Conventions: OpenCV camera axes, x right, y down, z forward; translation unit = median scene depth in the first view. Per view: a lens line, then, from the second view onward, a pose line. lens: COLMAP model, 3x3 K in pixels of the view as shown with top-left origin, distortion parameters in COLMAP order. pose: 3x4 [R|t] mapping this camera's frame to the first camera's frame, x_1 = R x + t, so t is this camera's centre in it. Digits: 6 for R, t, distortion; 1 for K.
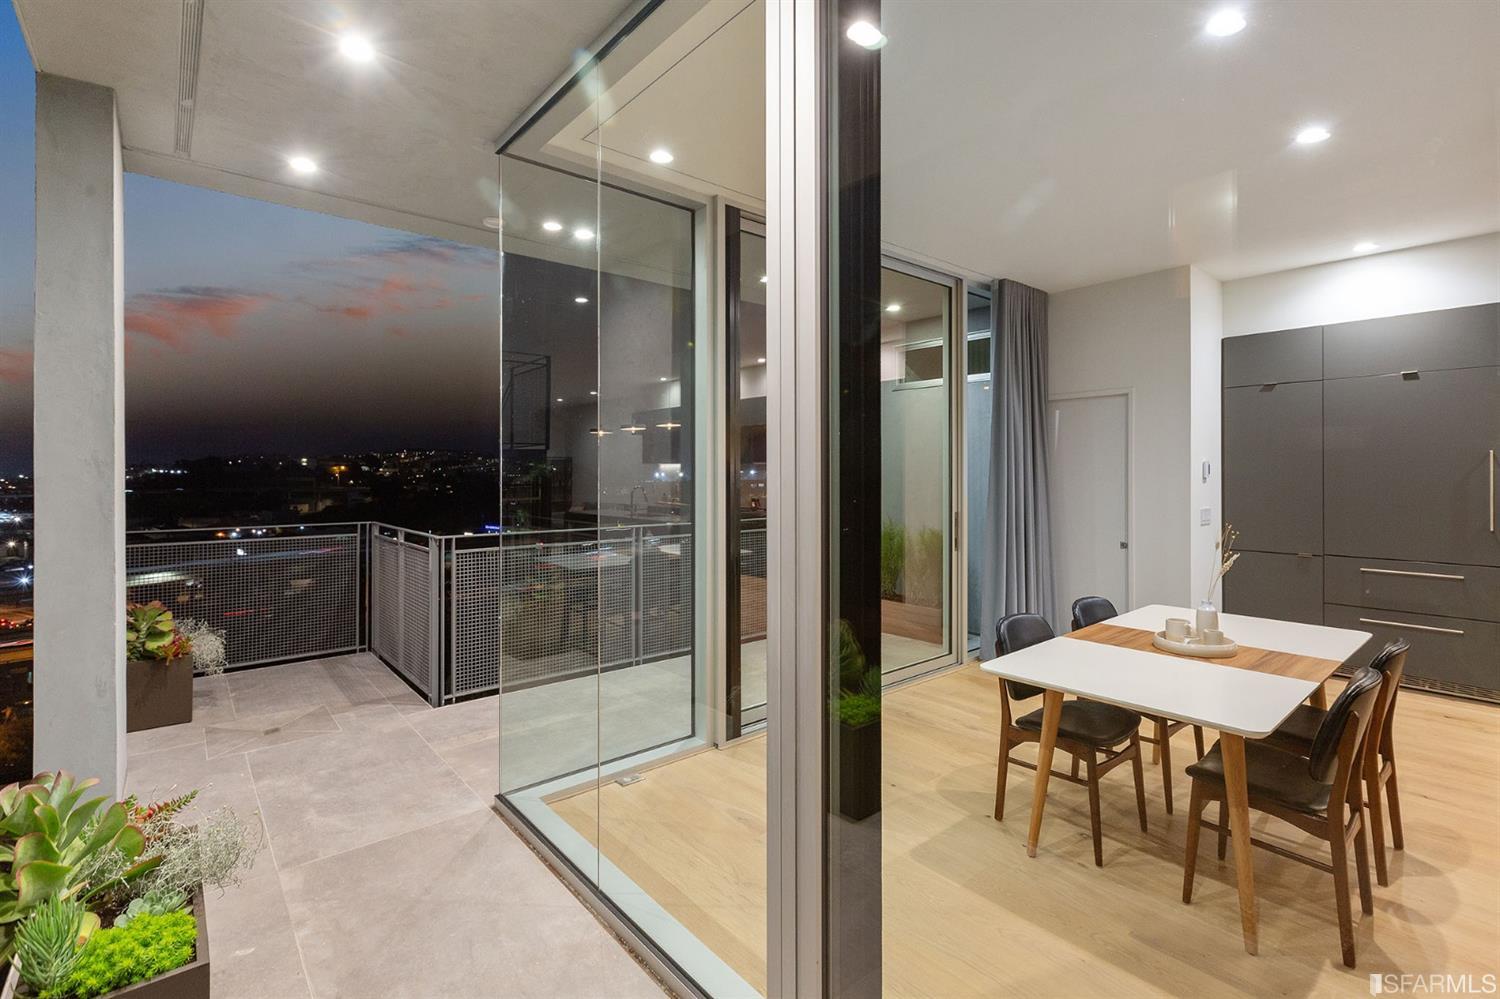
lens RADIAL K [[681.6, 0, 753.7], [0, 681.6, 477.0], [0, 0, 1]] dist [0.009927, 0.000005]
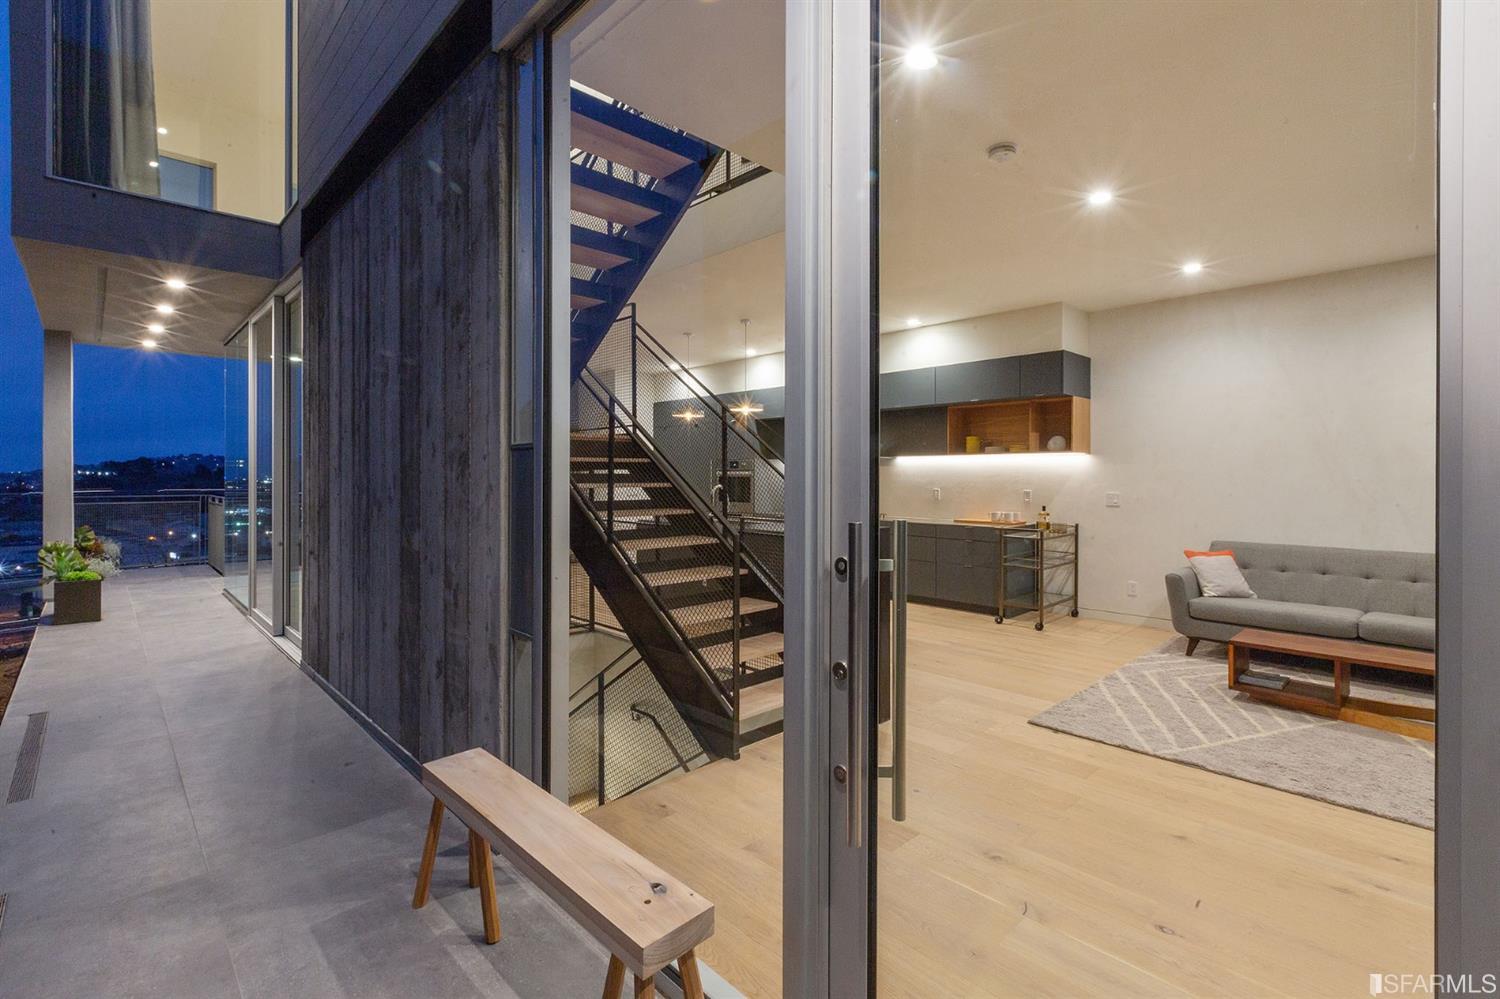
lens RADIAL K [[681.6, 0, 753.7], [0, 681.6, 477.0], [0, 0, 1]] dist [0.009927, 0.000005]
pose [[0.998349, 0.001585, 0.057409, 1.051328], [-0.001371, 0.999992, -0.003774, 0.027912], [-0.057415, 0.003689, 0.998344, -1.223569]]
